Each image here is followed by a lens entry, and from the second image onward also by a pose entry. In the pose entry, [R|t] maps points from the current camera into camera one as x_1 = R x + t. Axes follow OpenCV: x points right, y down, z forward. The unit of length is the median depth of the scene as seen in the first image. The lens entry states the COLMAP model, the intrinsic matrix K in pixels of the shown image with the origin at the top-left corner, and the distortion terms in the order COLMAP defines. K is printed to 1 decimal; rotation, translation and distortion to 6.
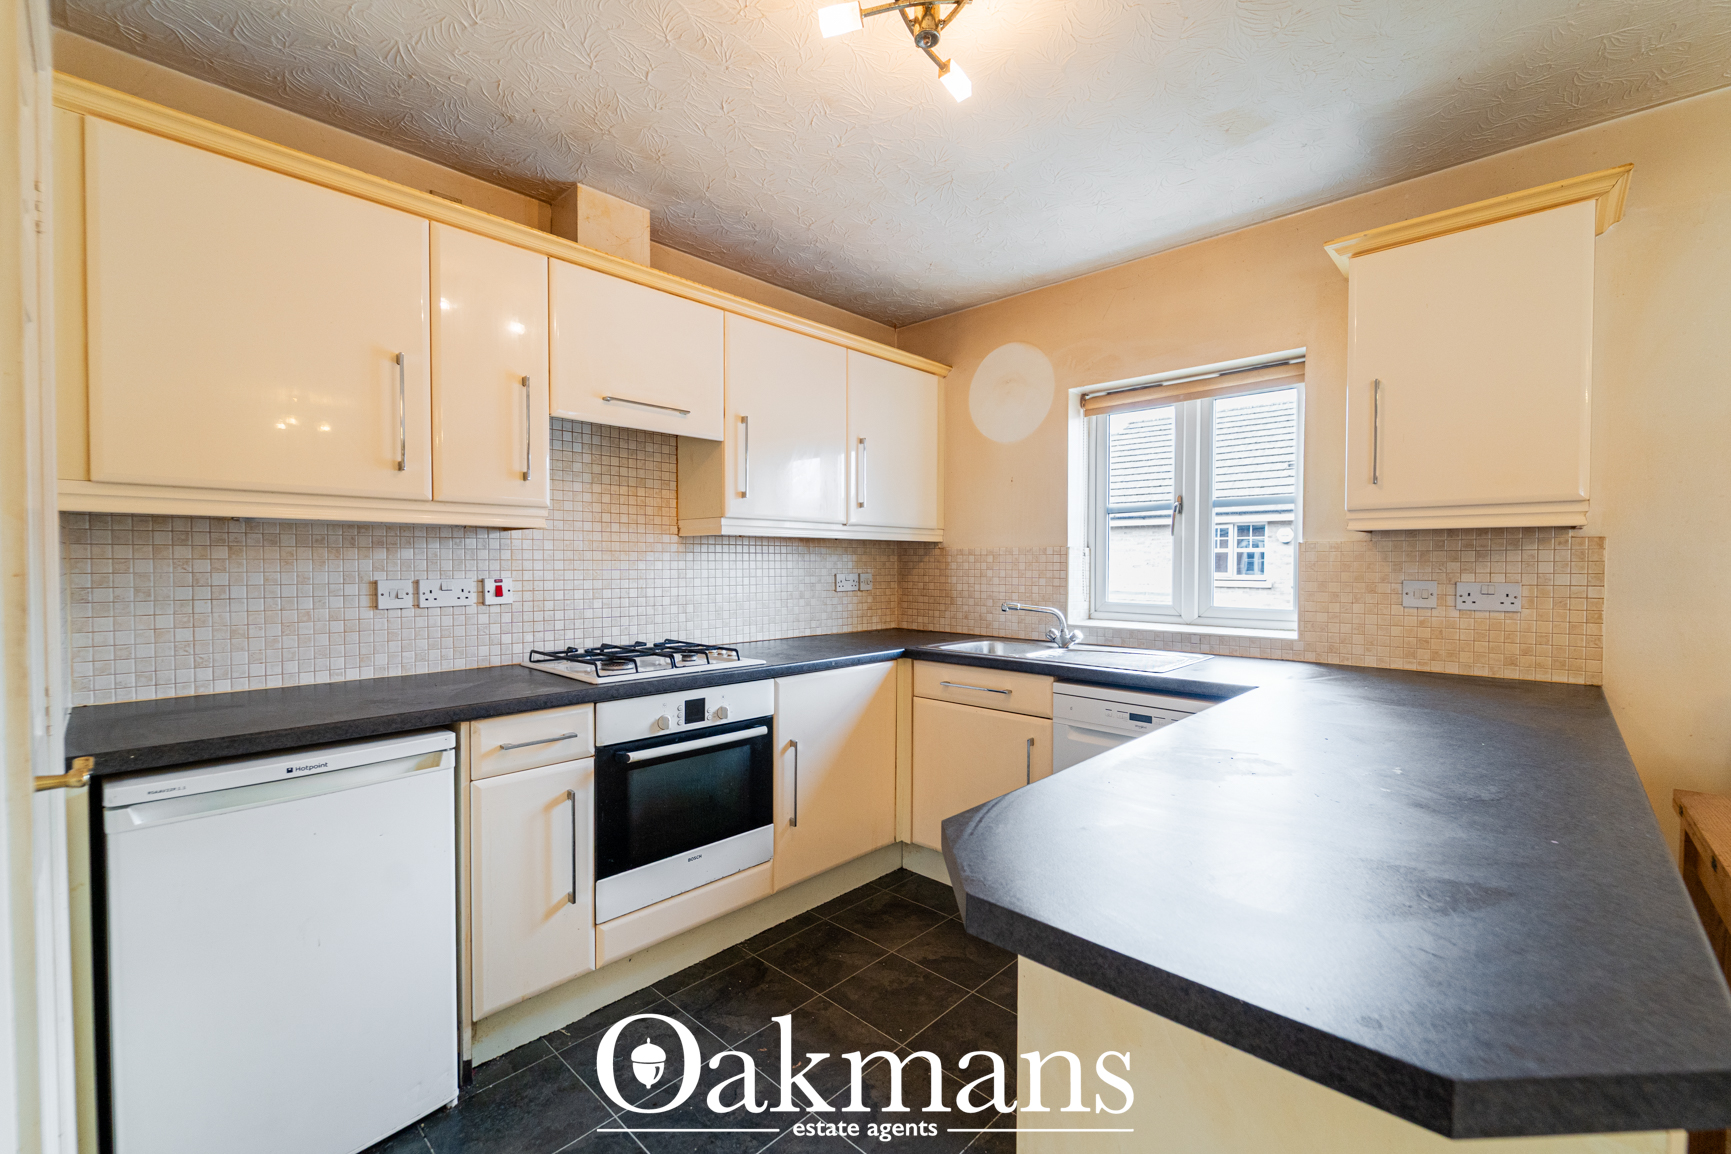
lens RADIAL K [[714.3, 0, 874.8], [0, 714.3, 577.1], [0, 0, 1]] dist [0.002058, 0.000155]
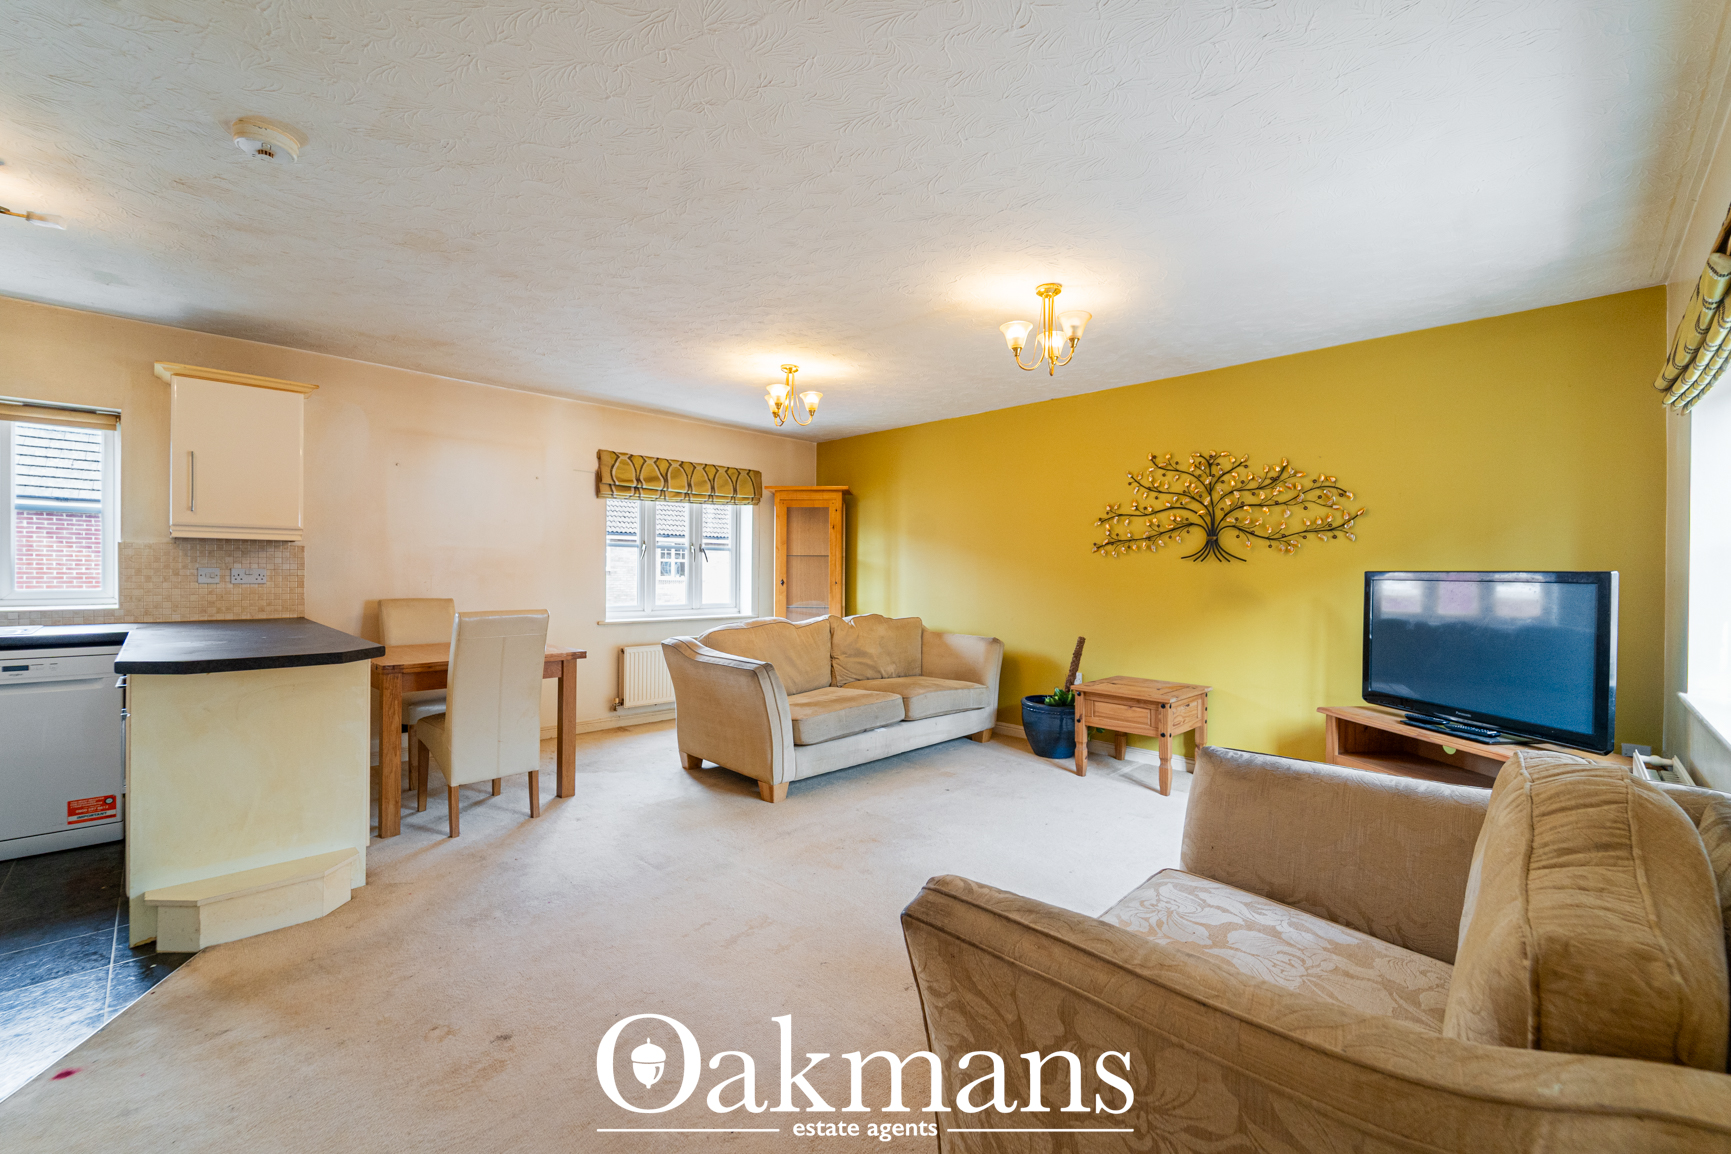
lens RADIAL K [[714.3, 0, 881.7], [0, 714.3, 574.6], [0, 0, 1]] dist [0.002058, 0.000155]
pose [[0.016686, -0.004337, 0.999851, -0.943747], [0.016384, 0.999858, 0.004063, 0.041757], [-0.999727, 0.016314, 0.016755, -0.654120]]
